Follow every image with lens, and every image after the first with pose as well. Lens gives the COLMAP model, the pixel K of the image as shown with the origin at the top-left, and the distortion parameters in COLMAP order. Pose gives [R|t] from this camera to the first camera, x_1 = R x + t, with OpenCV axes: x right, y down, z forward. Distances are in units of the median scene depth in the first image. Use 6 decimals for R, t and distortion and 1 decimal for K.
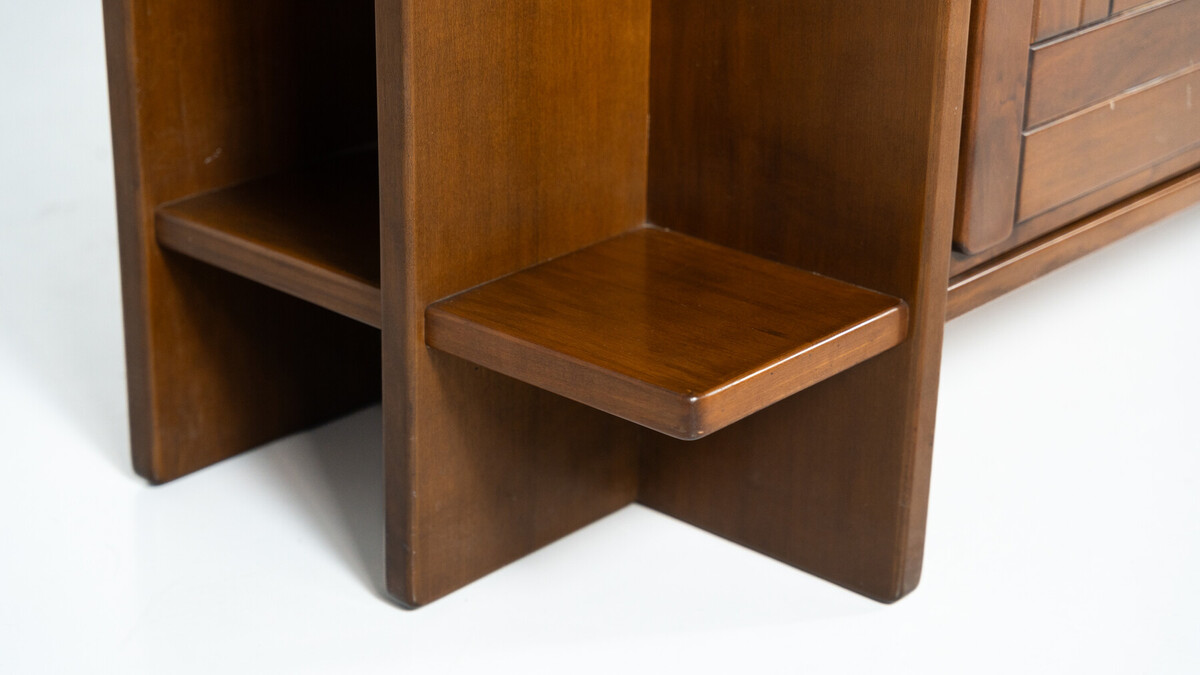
lens RADIAL K [[2461.8, 0, 601.1], [0, 2461.8, 335.1], [0, 0, 1]] dist [0.028097, 0.000000]
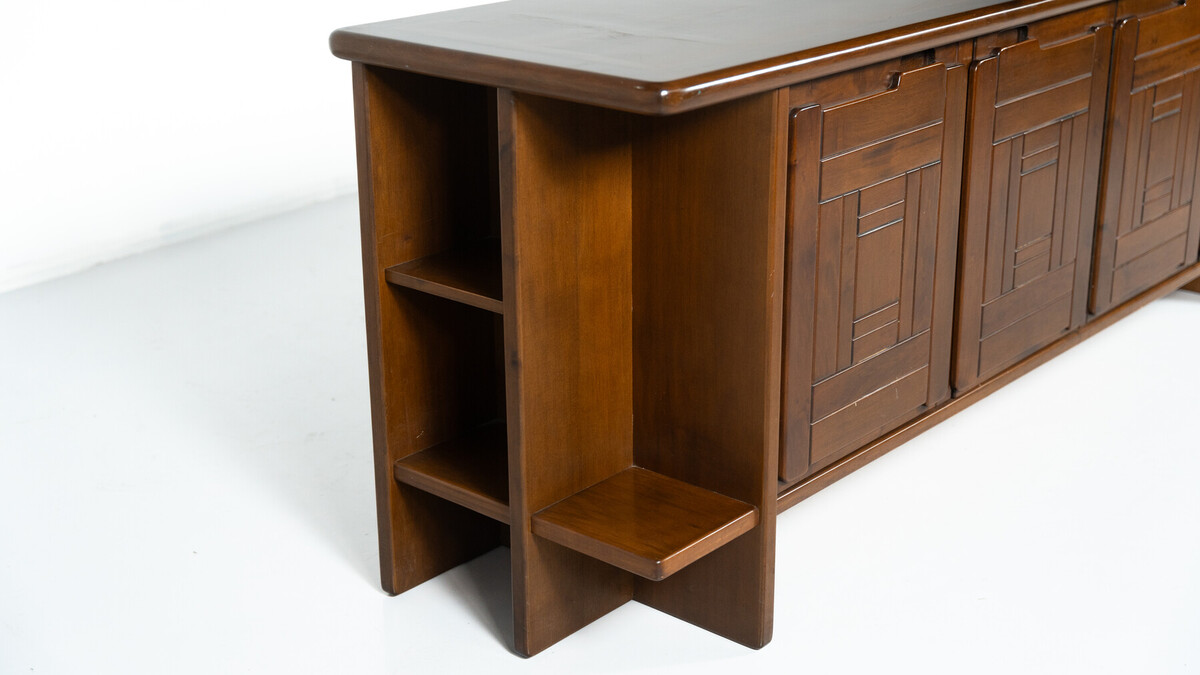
lens RADIAL K [[1595.0, 0, 553.8], [0, 1595.0, 363.9], [0, 0, 1]] dist [0.085535, 0.000000]
pose [[0.999056, -0.032799, -0.028487, -0.007800], [0.031377, 0.998306, -0.048995, -0.071255], [0.030046, 0.048055, 0.998393, -0.367225]]
